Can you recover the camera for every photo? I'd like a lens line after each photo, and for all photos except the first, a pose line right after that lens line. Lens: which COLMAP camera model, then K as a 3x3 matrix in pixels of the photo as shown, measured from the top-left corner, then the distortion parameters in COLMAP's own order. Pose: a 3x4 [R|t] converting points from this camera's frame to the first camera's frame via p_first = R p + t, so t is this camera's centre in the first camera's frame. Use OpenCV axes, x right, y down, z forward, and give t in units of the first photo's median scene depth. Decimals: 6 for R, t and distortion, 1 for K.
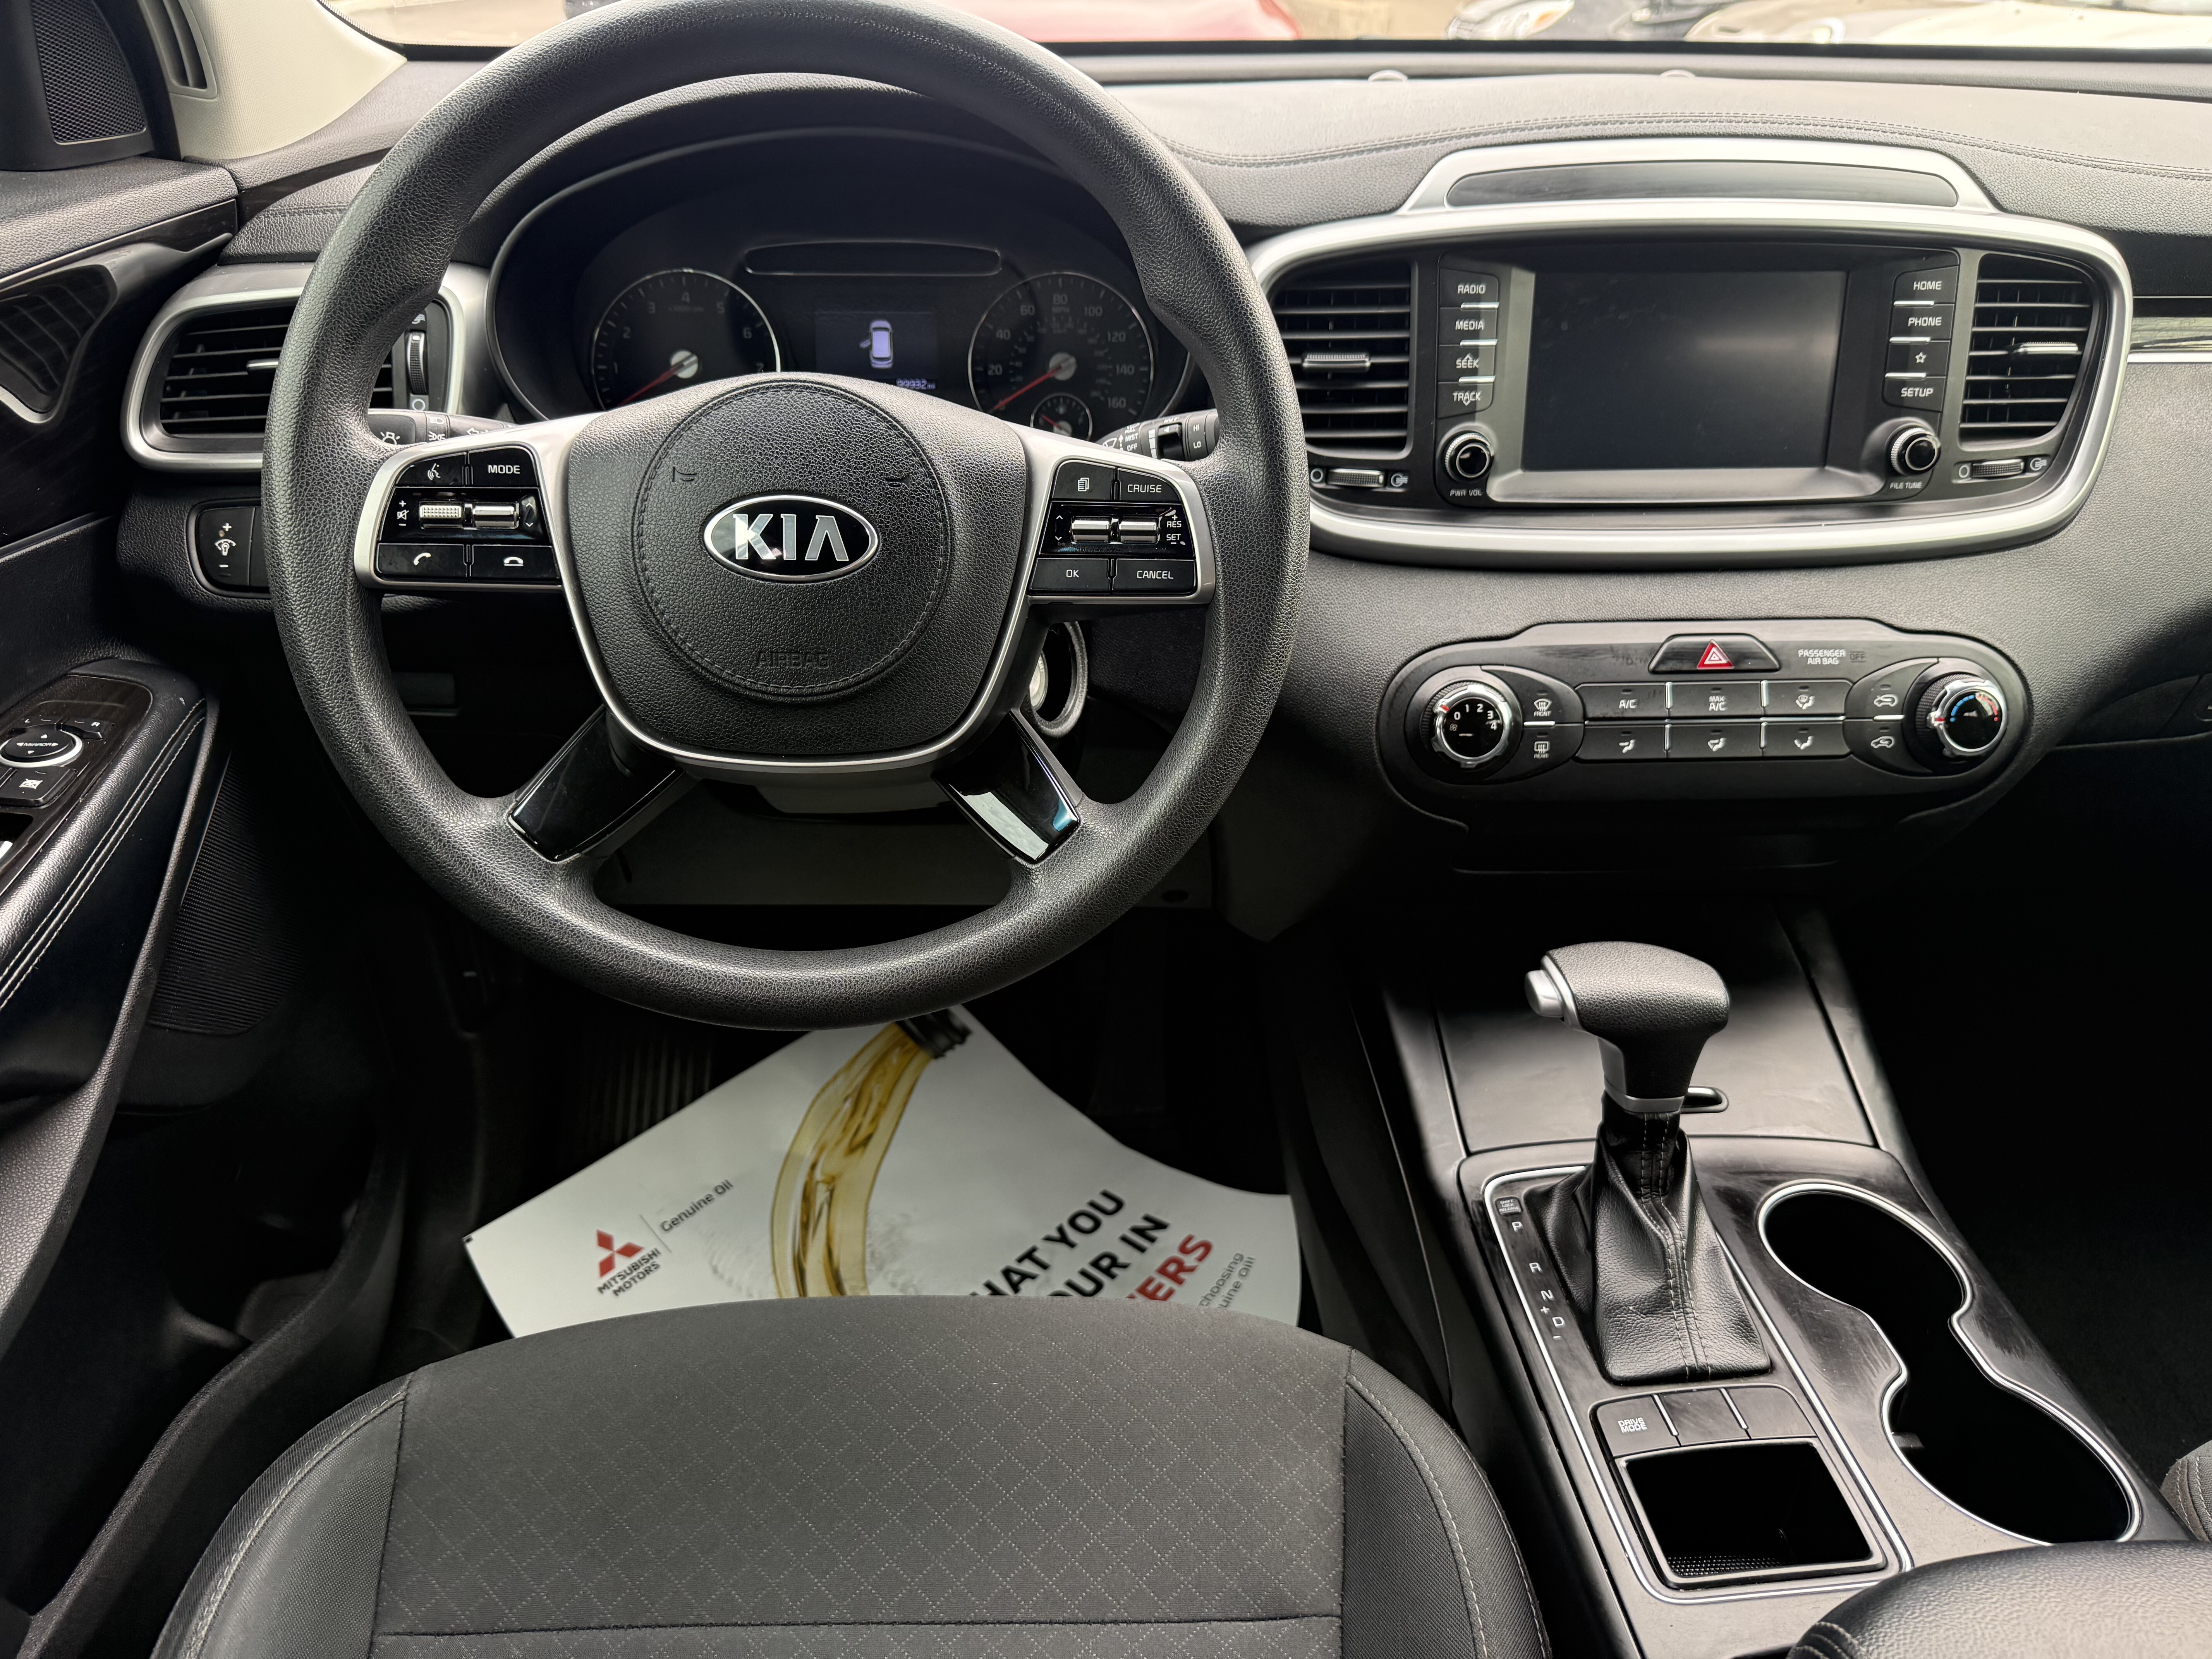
lens RADIAL K [[1579.1, 0, 1106.0], [0, 1579.1, 829.5], [0, 0, 1]] dist [0.050035, -0.069399]
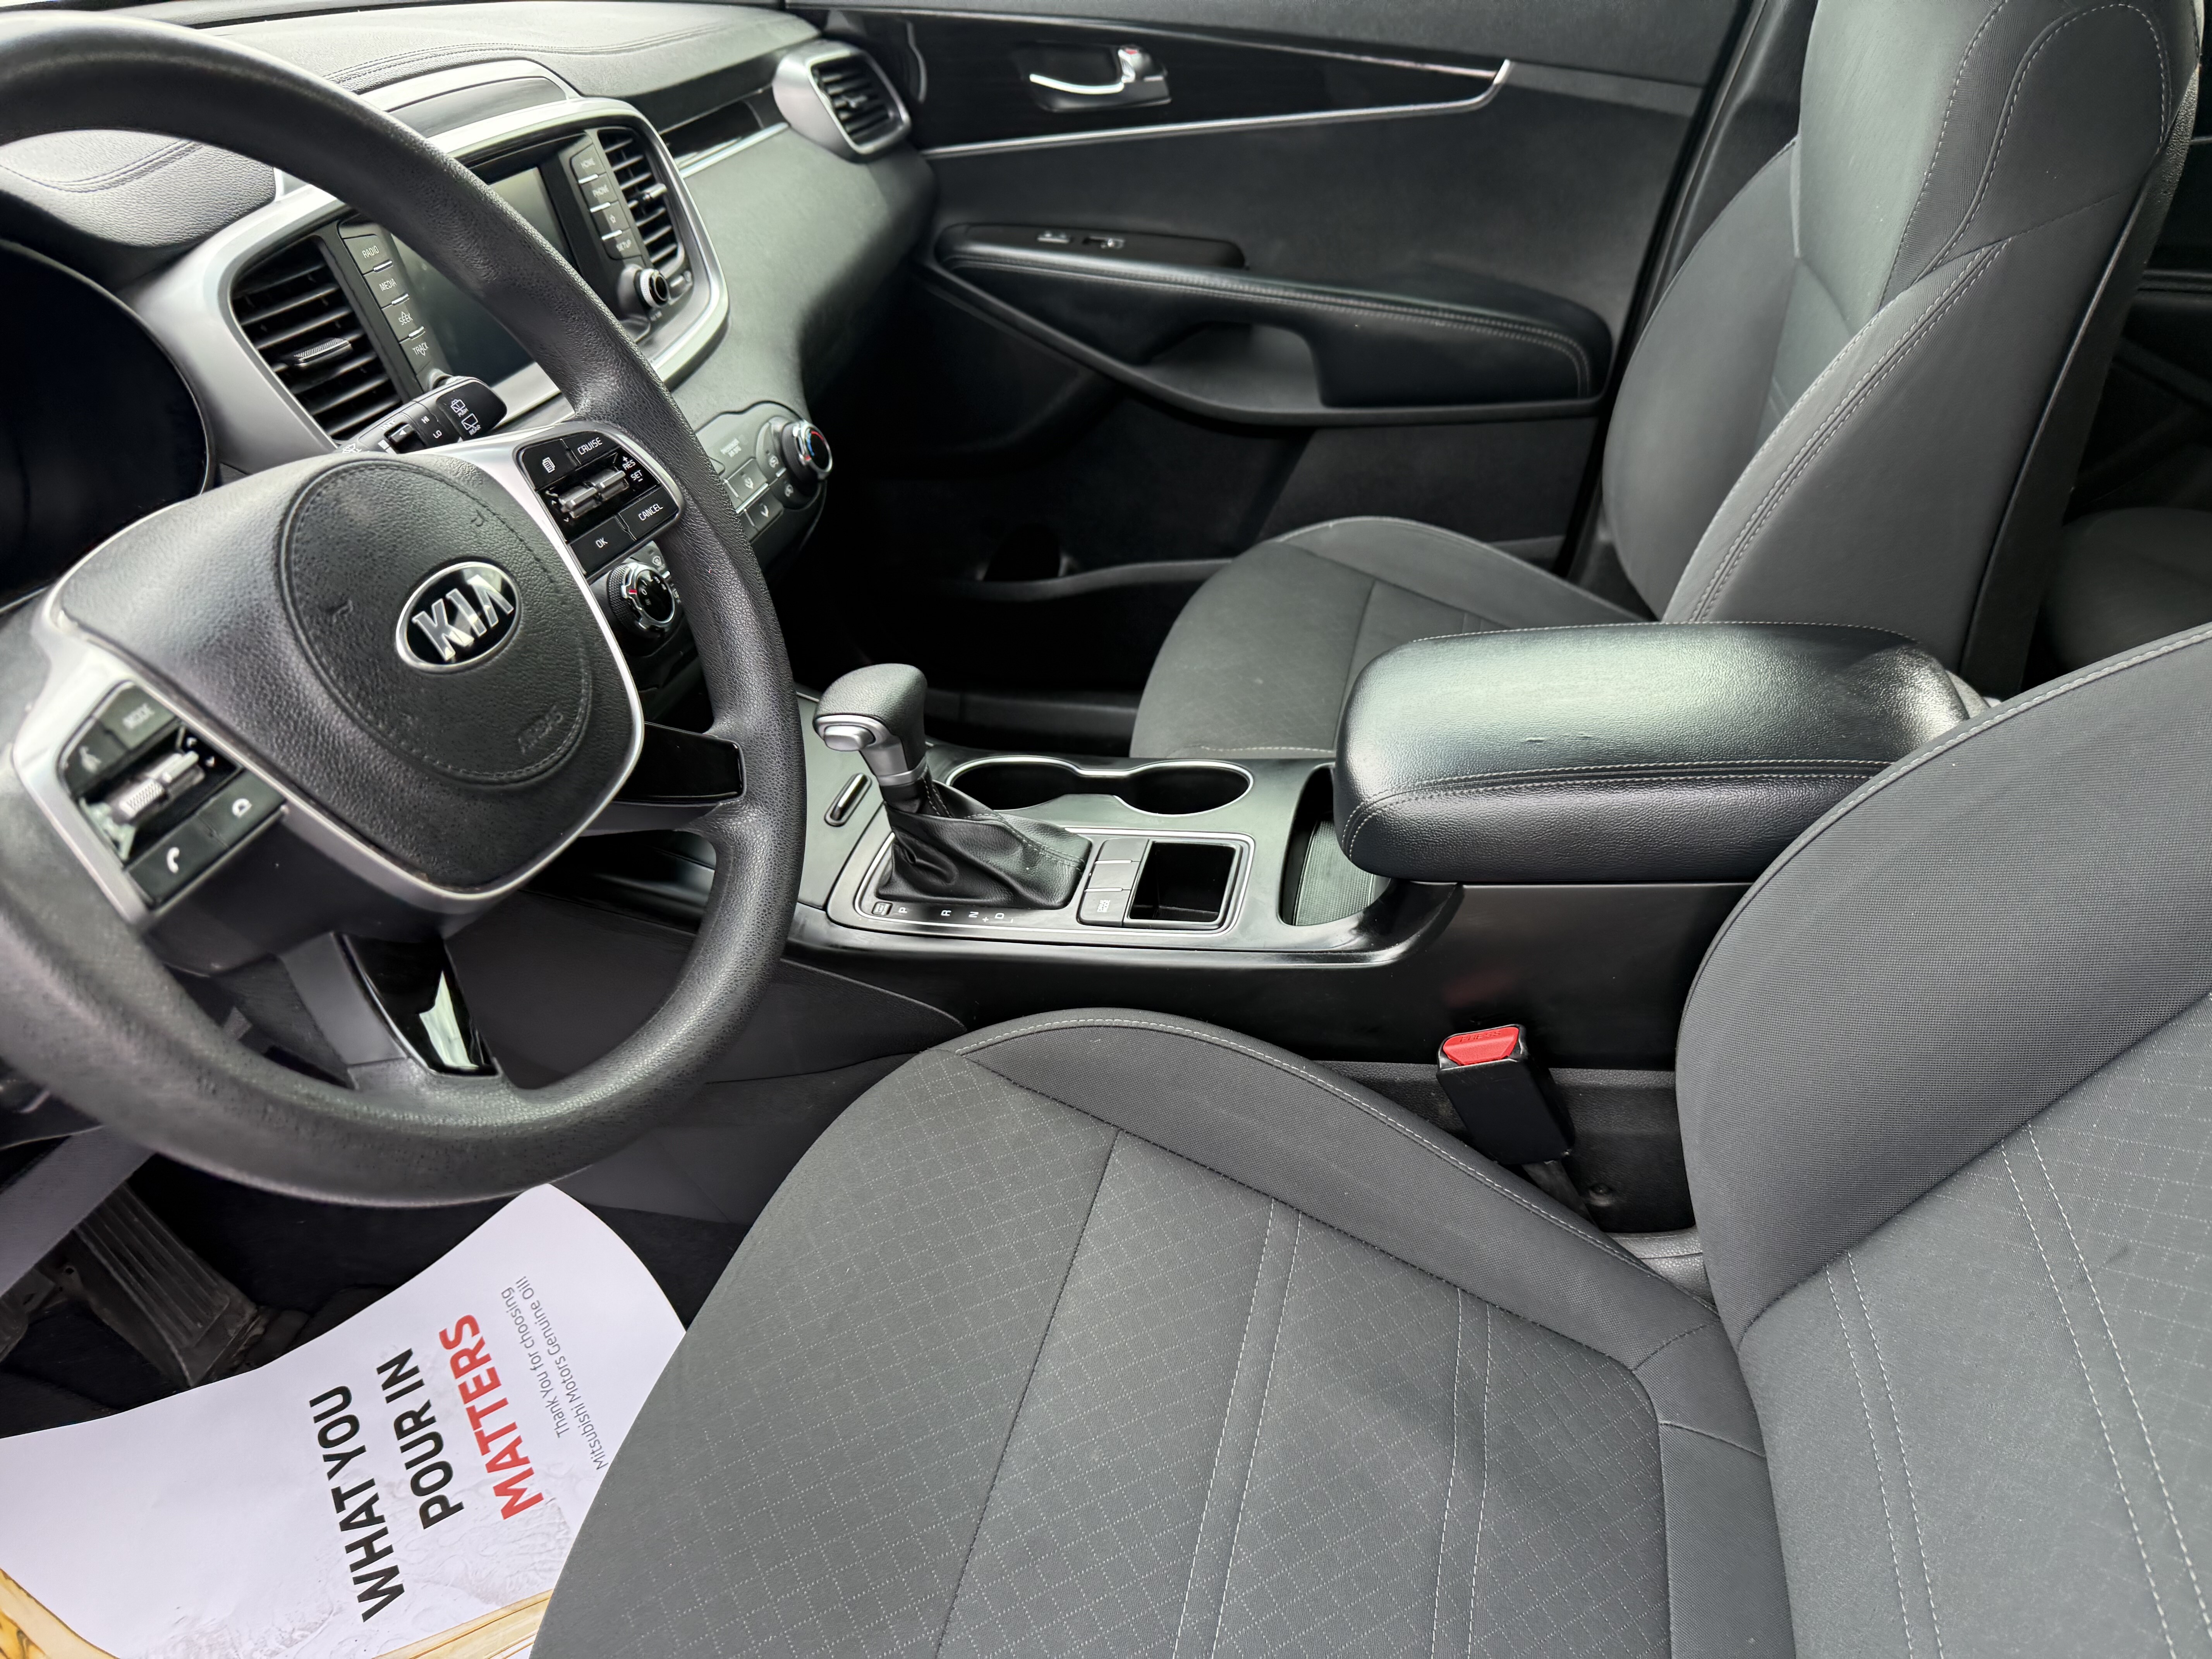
lens RADIAL K [[1514.9, 0, 1106.0], [0, 1514.9, 829.5], [0, 0, 1]] dist [0.044877, 0.000374]
pose [[0.289382, -0.548567, 0.784431, -0.391984], [0.516310, 0.779514, 0.354658, -0.096233], [-0.806029, 0.302378, 0.508808, 0.136279]]
